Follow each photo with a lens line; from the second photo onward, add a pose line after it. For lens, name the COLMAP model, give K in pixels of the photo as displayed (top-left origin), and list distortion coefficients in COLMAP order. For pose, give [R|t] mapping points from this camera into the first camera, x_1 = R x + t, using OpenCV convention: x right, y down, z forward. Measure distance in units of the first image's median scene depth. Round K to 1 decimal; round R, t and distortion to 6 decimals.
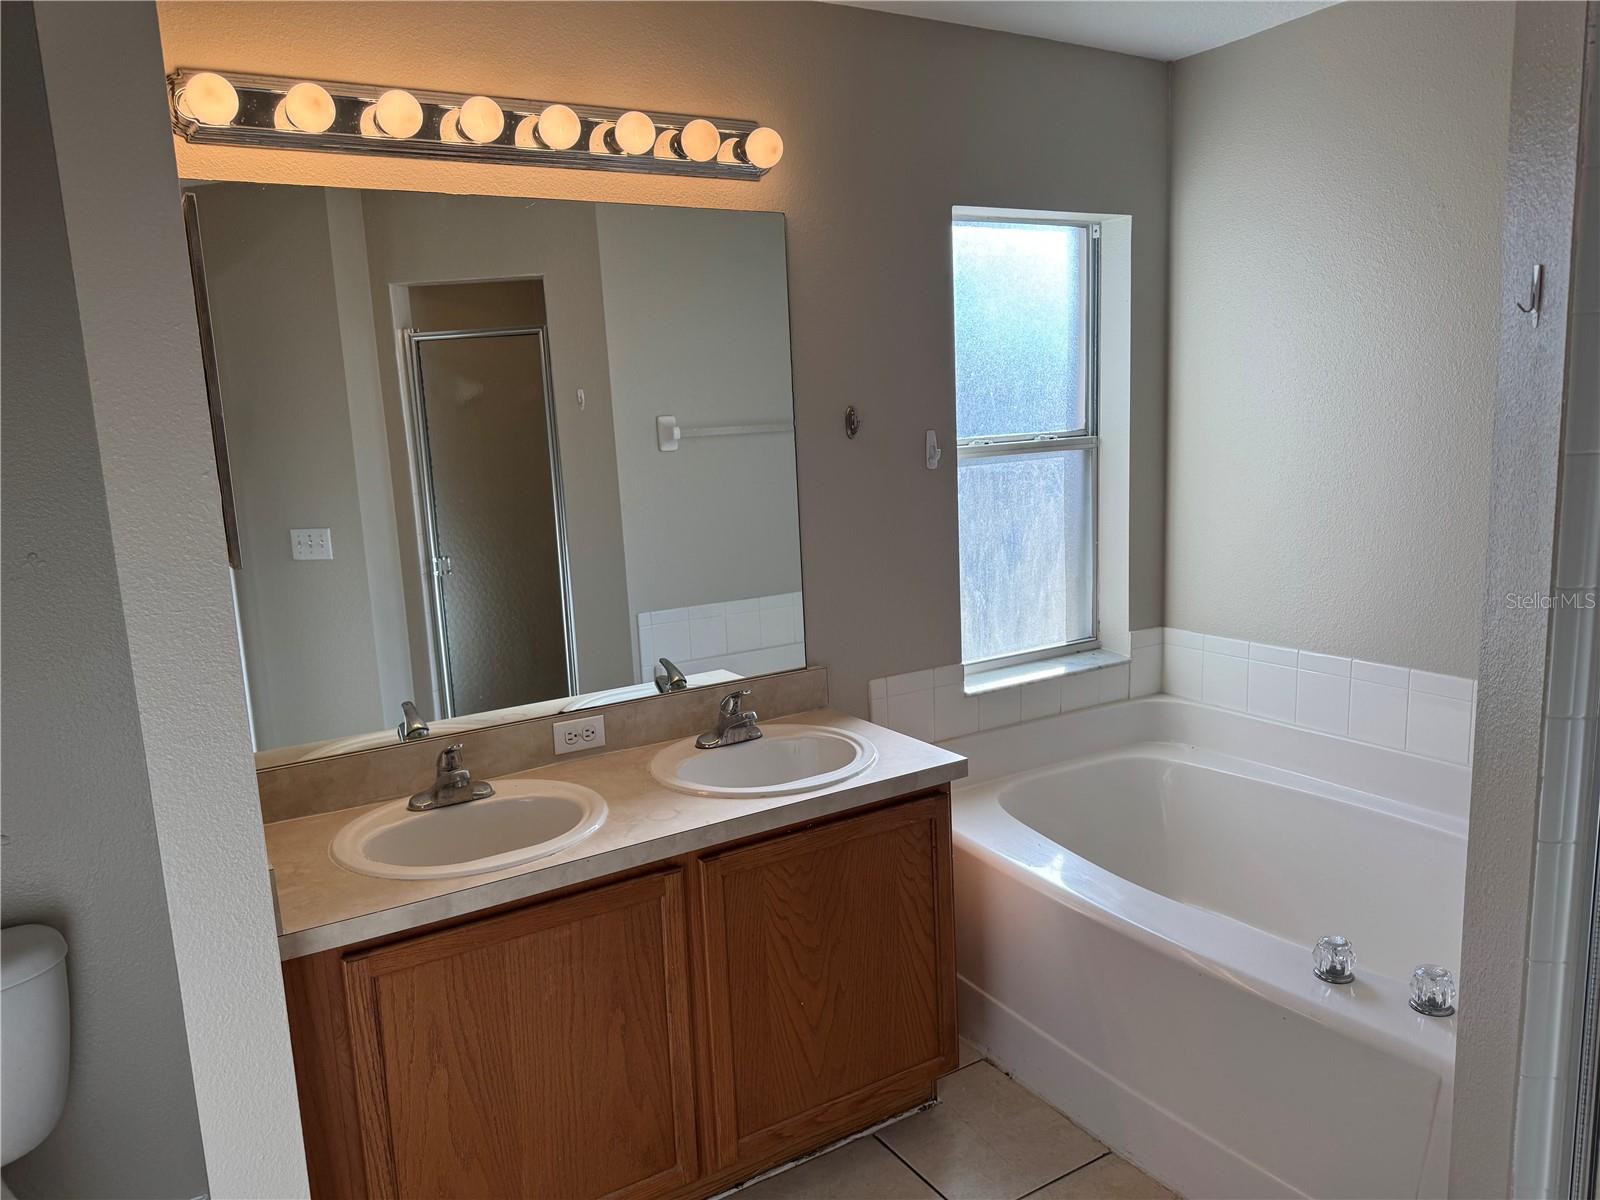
lens RADIAL K [[1137.4, 0, 794.4], [0, 1137.4, 599.5], [0, 0, 1]] dist [0.043402, -0.039418]
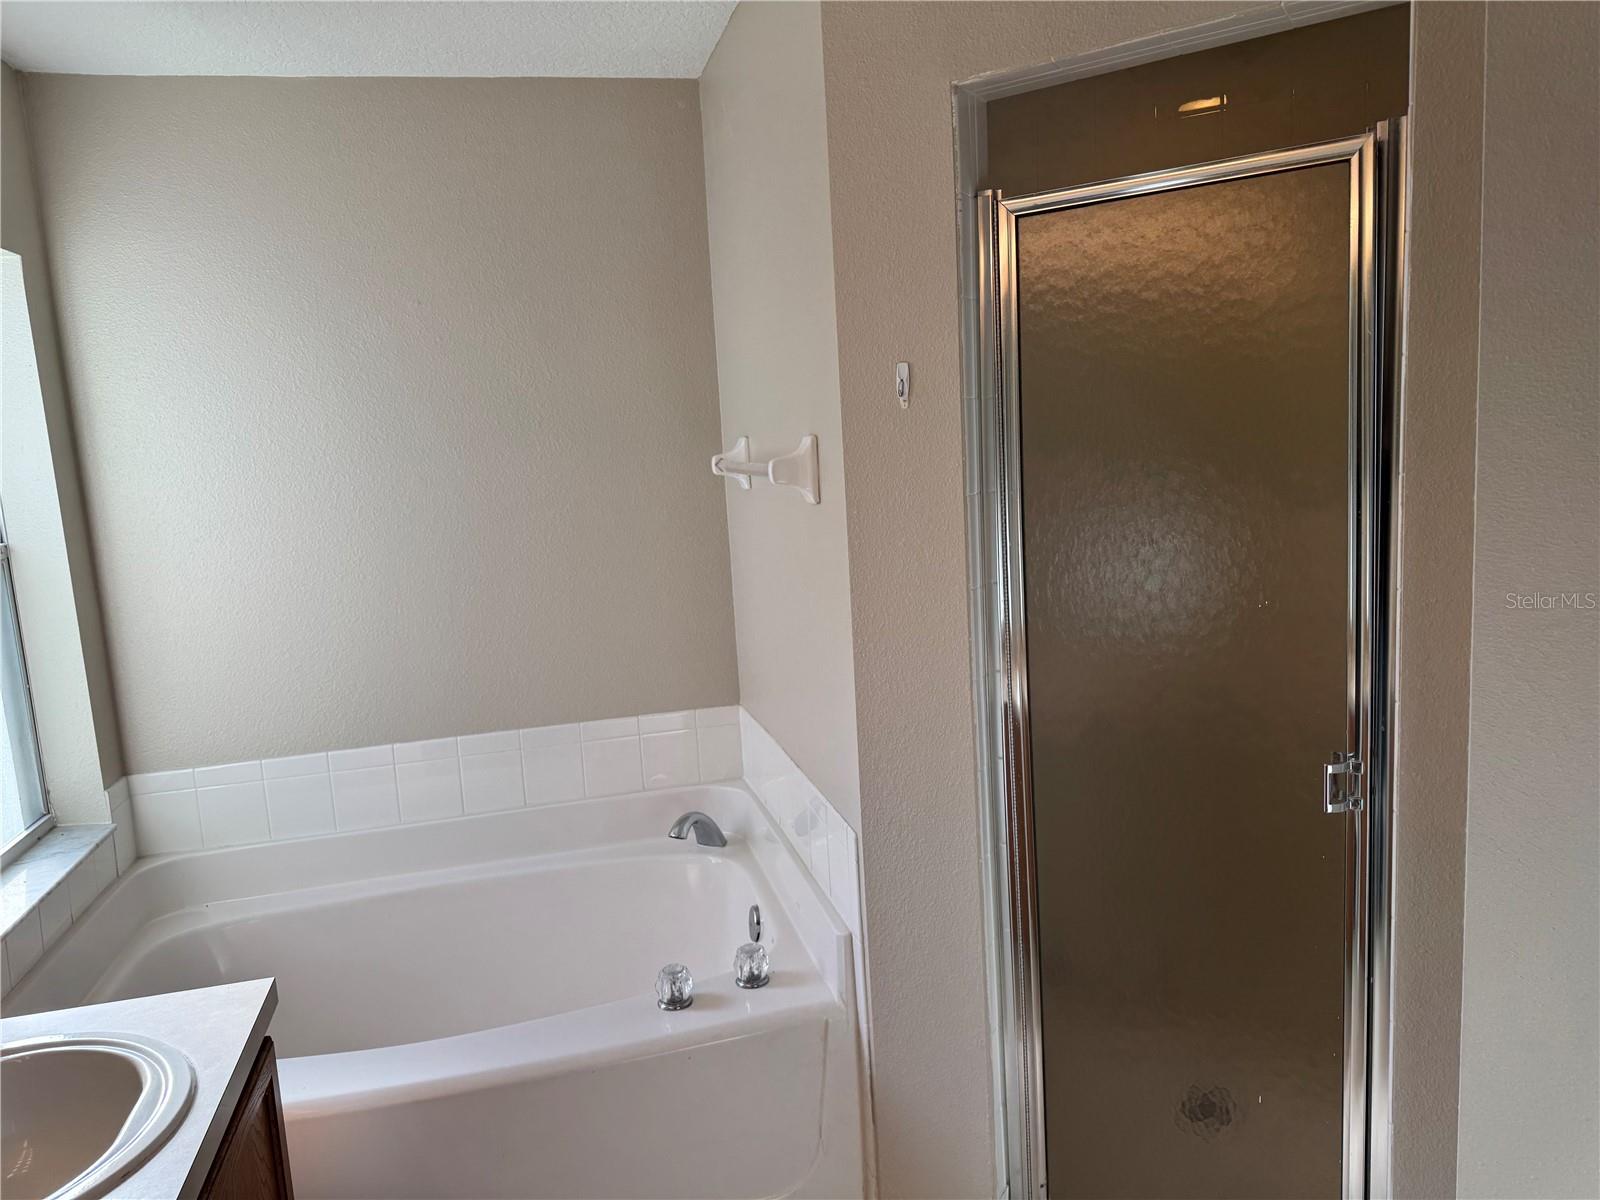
lens RADIAL K [[1137.4, 0, 797.9], [0, 1137.4, 605.8], [0, 0, 1]] dist [0.043402, -0.039418]
pose [[0.309144, -0.119134, 0.943524, -0.287194], [0.199187, 0.978229, 0.058252, -0.047596], [-0.929922, 0.169929, 0.326143, 0.301634]]
